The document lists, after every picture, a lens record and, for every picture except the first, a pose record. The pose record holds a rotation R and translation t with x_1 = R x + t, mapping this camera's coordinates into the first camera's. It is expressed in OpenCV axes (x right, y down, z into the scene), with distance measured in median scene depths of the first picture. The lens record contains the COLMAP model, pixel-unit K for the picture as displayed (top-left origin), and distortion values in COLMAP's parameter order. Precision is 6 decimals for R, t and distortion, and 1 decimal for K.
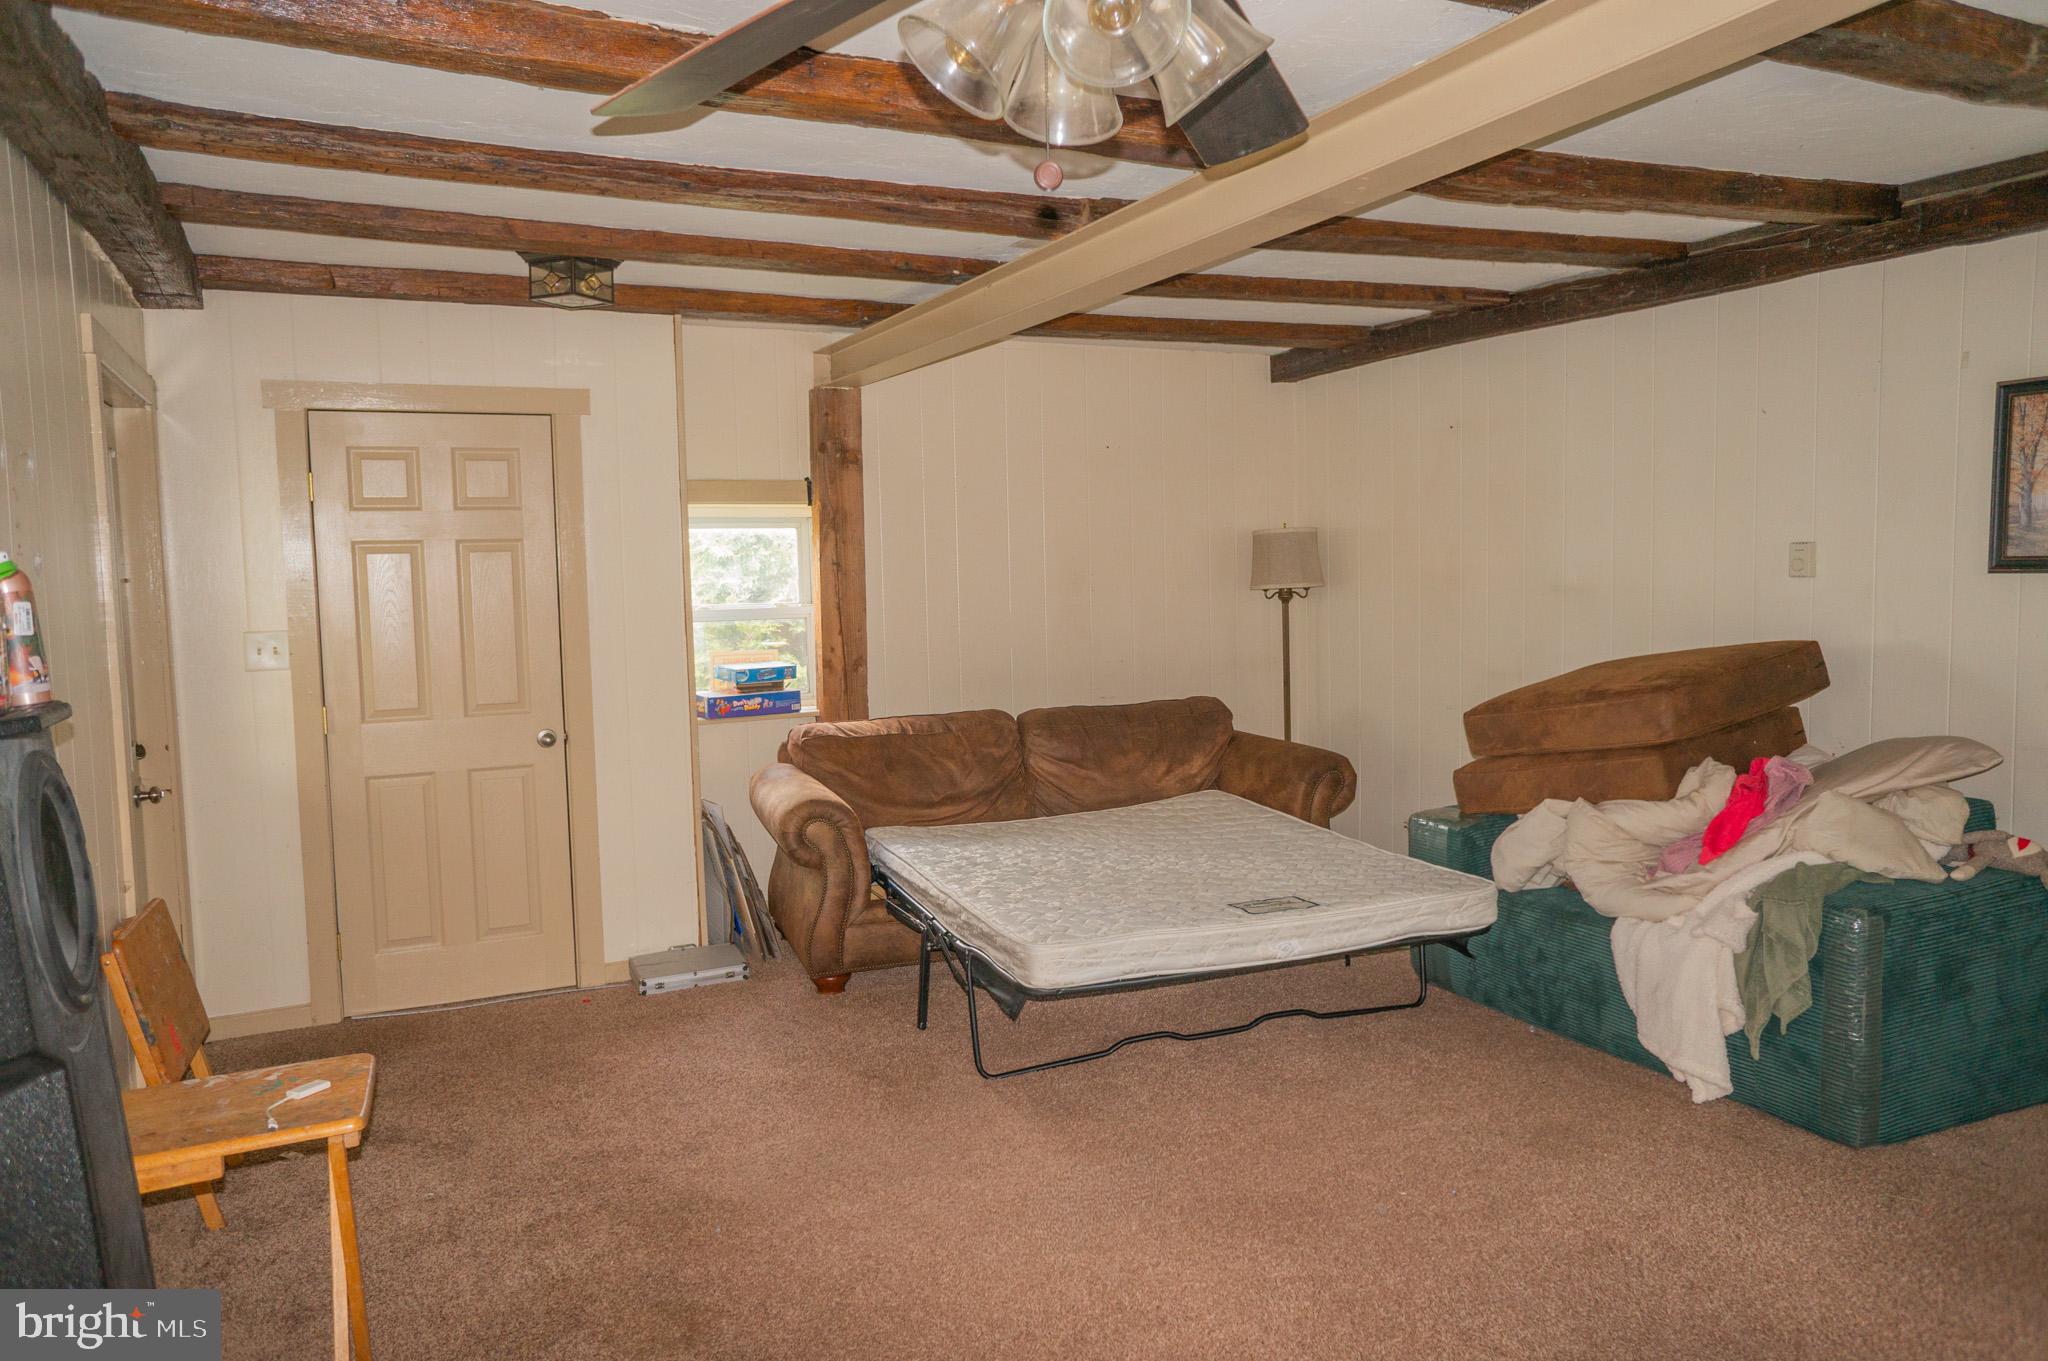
lens RADIAL K [[1389.0, 0, 1010.5], [0, 1389.0, 687.8], [0, 0, 1]] dist [-0.053989, 0.066289]
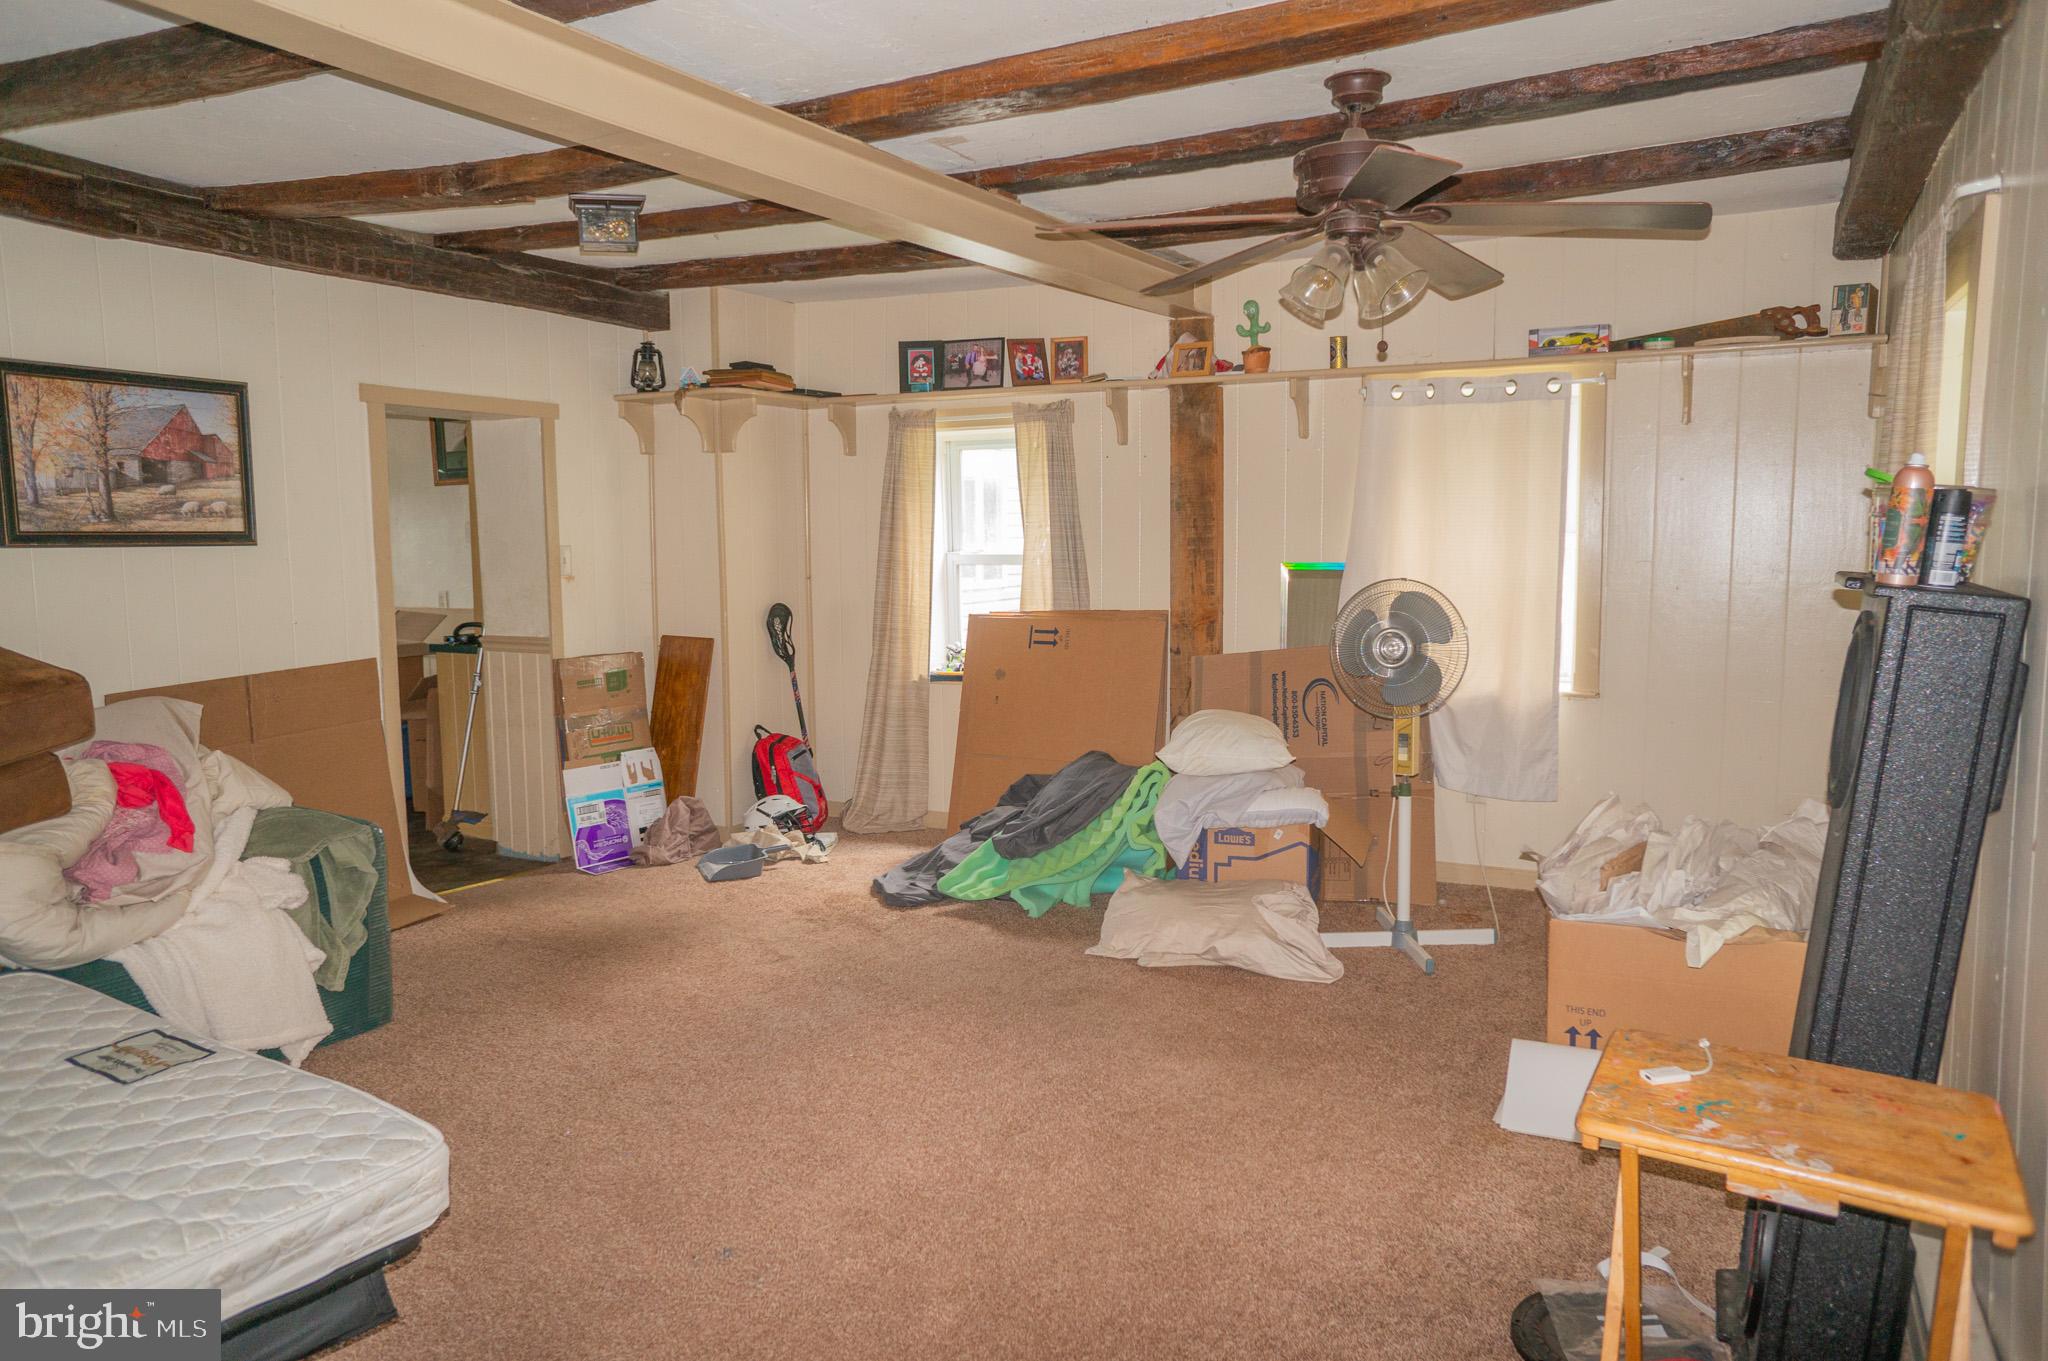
lens RADIAL K [[1389.0, 0, 1011.2], [0, 1389.0, 680.0], [0, 0, 1]] dist [-0.053989, 0.066289]
pose [[-0.563844, -0.065814, 0.823255, -0.542052], [0.083660, 0.987141, 0.136214, -0.065402], [-0.821633, 0.145676, -0.551088, 0.991168]]
